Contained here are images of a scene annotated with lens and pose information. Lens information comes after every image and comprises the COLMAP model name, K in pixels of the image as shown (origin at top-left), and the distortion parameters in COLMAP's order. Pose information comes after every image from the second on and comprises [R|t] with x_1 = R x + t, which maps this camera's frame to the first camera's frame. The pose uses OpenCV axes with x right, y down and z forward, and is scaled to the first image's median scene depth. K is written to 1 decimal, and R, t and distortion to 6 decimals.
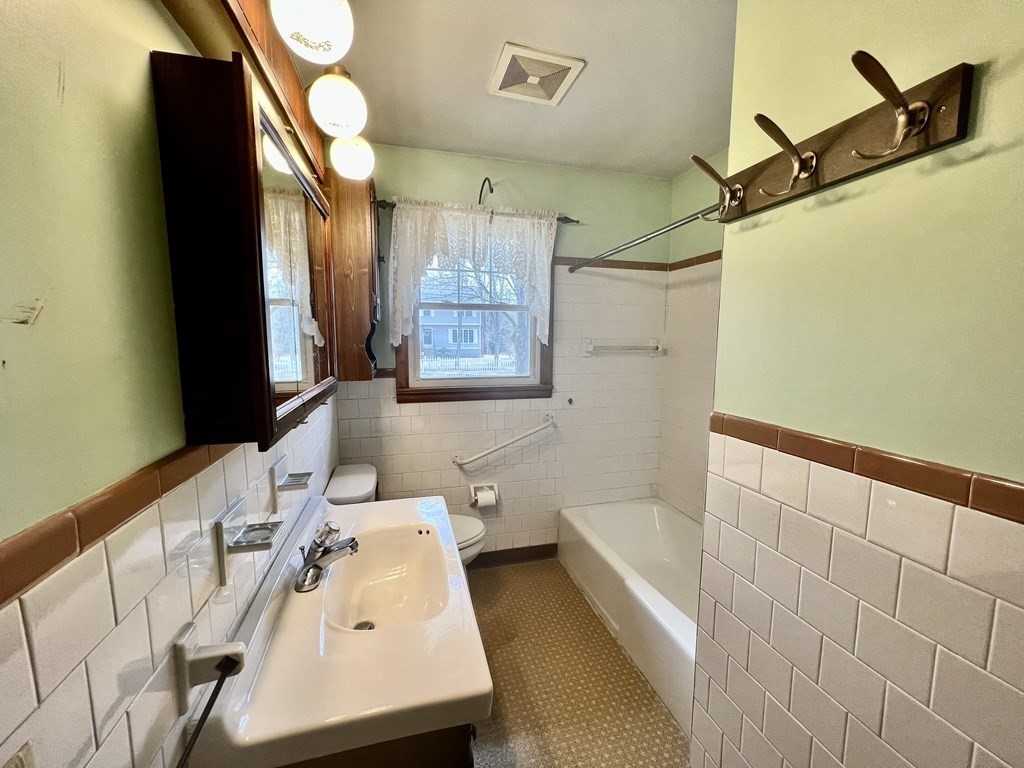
lens RADIAL K [[409.9, 0, 512.0], [0, 409.9, 384.0], [0, 0, 1]] dist [-0.002827, 0.000104]
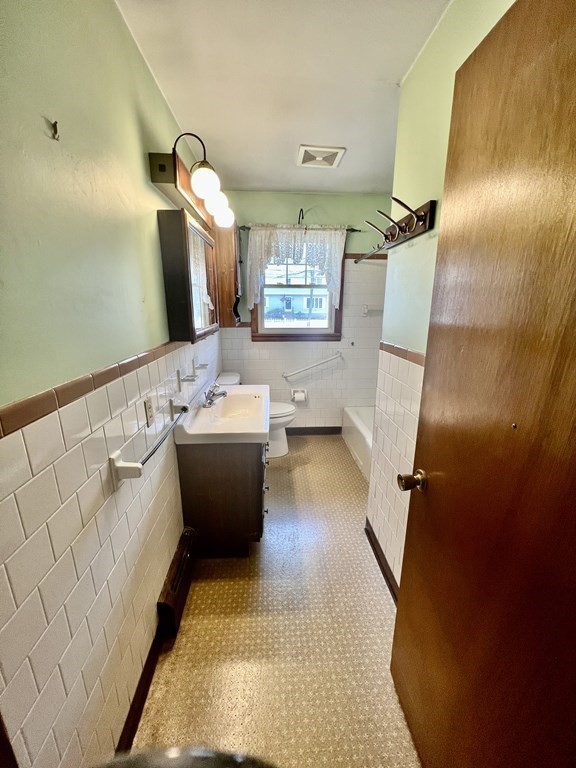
lens RADIAL K [[307.4, 0, 288.0], [0, 307.4, 384.0], [0, 0, 1]] dist [-0.002827, 0.000104]
pose [[0.978746, 0.051120, -0.198605, 0.167006], [-0.022530, 0.989375, 0.143629, 0.035418], [0.203837, -0.136102, 0.969498, -0.335807]]
